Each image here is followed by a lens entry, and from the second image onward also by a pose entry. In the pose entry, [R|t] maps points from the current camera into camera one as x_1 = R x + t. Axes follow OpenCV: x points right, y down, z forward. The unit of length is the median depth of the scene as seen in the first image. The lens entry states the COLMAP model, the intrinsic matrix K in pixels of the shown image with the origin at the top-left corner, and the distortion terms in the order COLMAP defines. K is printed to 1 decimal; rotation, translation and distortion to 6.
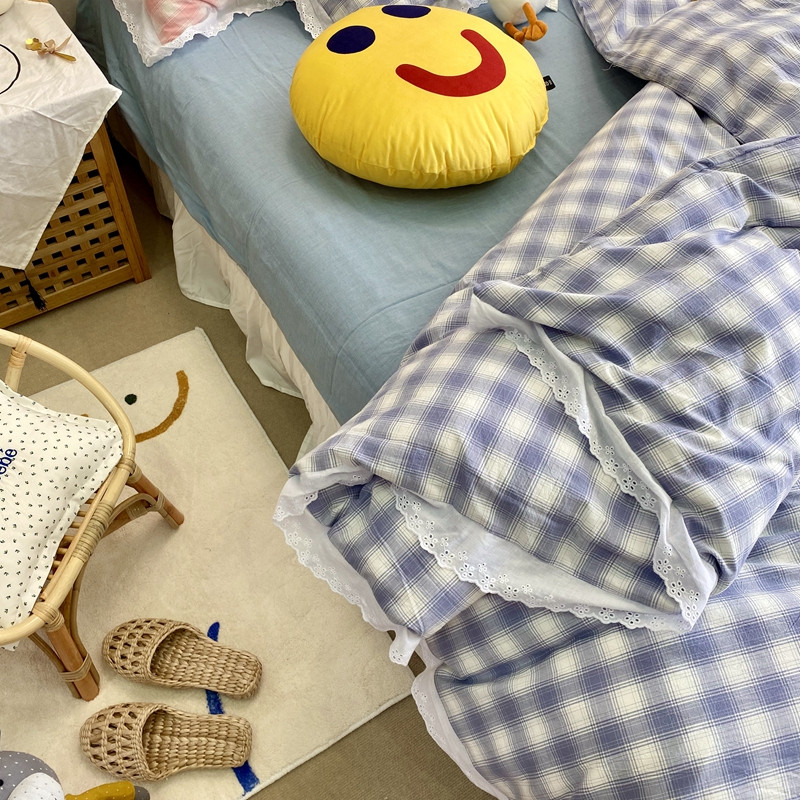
lens RADIAL K [[806.9, 0, 401.6], [0, 806.9, 396.5], [0, 0, 1]] dist [0.084492, -0.144770]
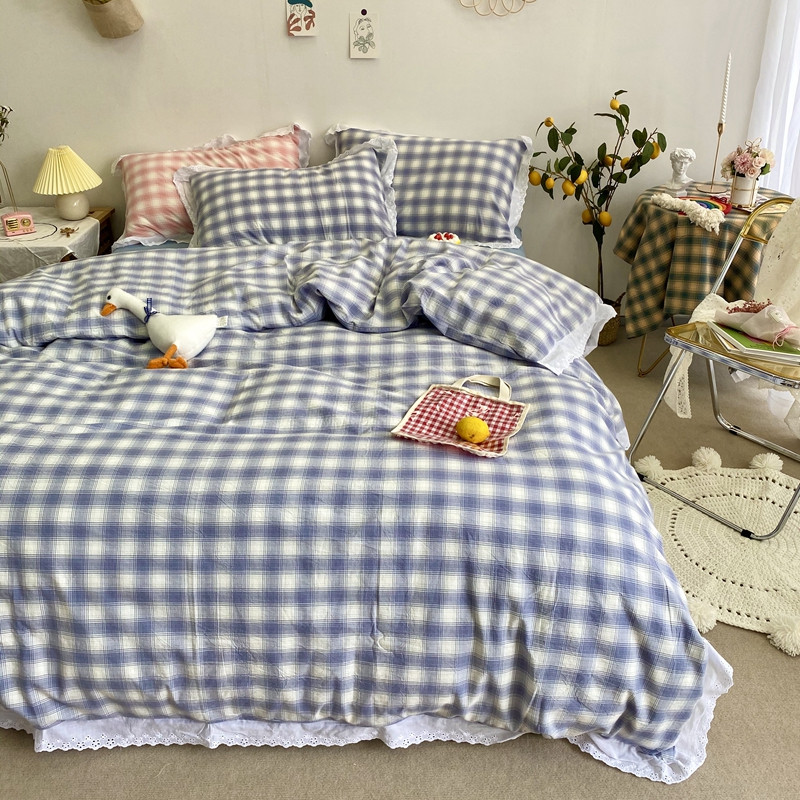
lens RADIAL K [[807.4, 0, 401.6], [0, 807.4, 398.5], [0, 0, 1]] dist [0.119839, -0.291289]
pose [[0.823179, 0.229841, -0.519182, 1.251957], [-0.435620, 0.842134, -0.317877, 0.169739], [0.364159, 0.487836, 0.793350, -0.052890]]
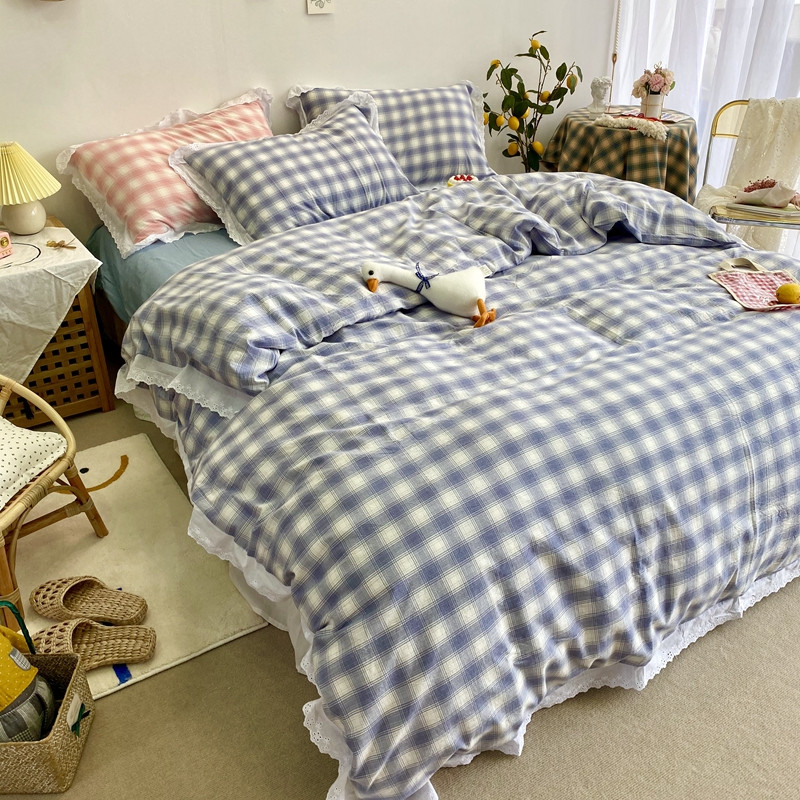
lens RADIAL K [[813.0, 0, 401.5], [0, 813.0, 398.4], [0, 0, 1]] dist [0.088349, -0.201269]
pose [[0.999246, -0.035087, -0.016646, 0.226540], [0.025134, 0.911045, -0.411540, 0.482944], [0.029605, 0.410812, 0.911239, -0.280275]]
